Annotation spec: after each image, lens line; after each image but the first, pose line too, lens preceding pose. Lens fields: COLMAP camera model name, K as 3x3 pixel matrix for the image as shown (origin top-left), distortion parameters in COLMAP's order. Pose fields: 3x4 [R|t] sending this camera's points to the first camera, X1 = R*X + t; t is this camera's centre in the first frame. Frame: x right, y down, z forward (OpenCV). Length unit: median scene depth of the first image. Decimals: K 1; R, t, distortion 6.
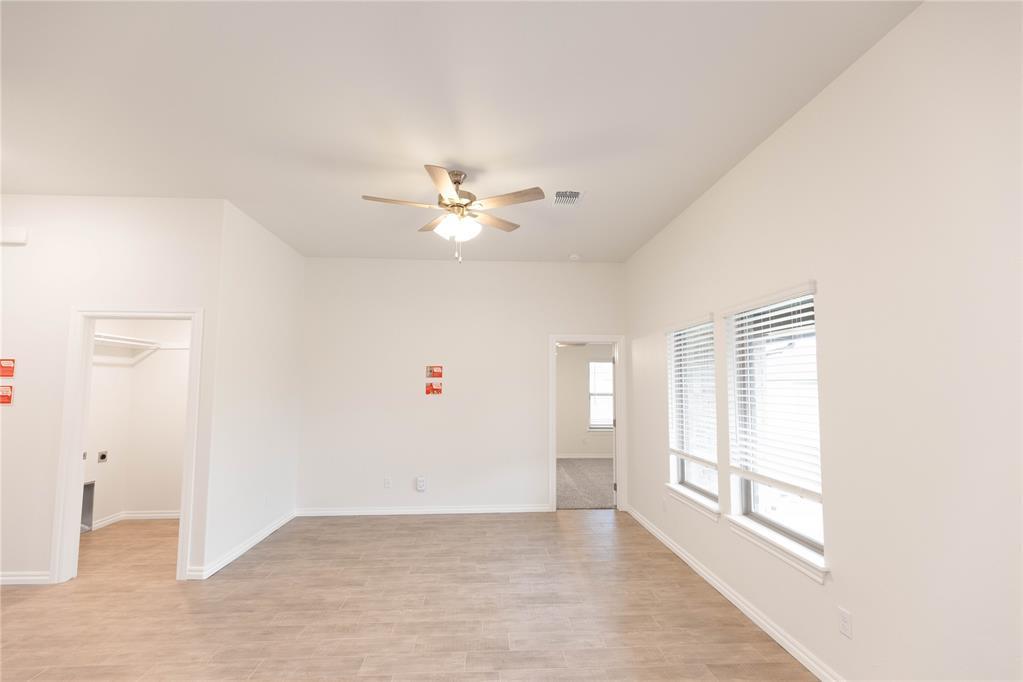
lens RADIAL K [[459.1, 0, 514.0], [0, 459.1, 356.3], [0, 0, 1]] dist [-0.004153, -0.000868]
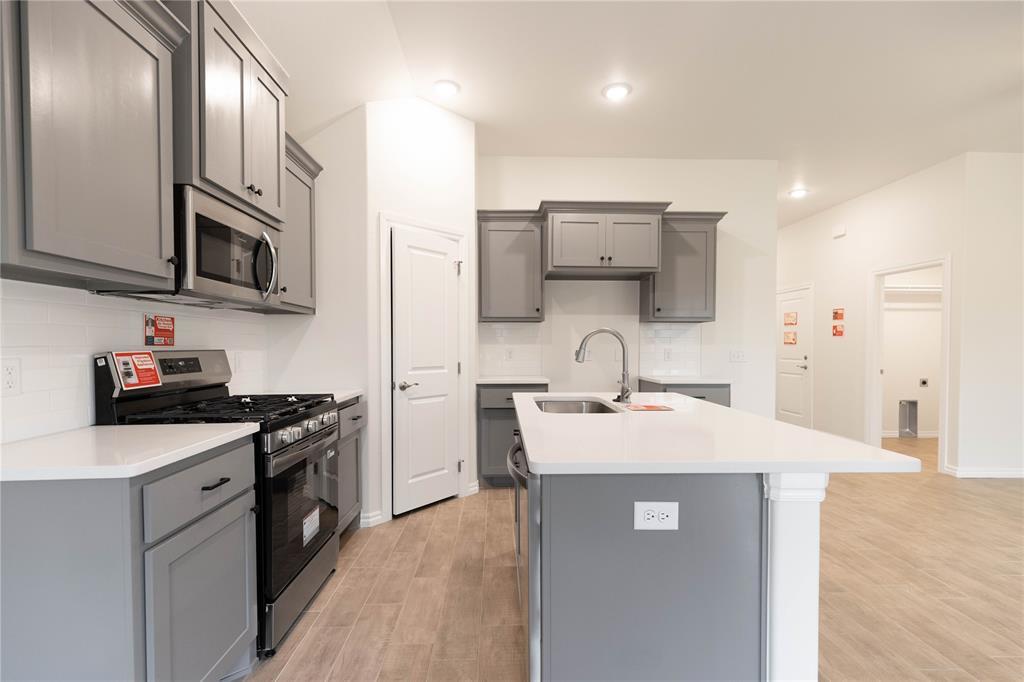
lens RADIAL K [[459.5, 0, 514.5], [0, 459.5, 356.3], [0, 0, 1]] dist [-0.004153, -0.000868]
pose [[-0.034332, 0.026438, -0.999061, 0.555710], [0.067123, 0.997454, 0.024089, 0.057504], [0.997154, -0.066232, -0.036020, -0.105861]]
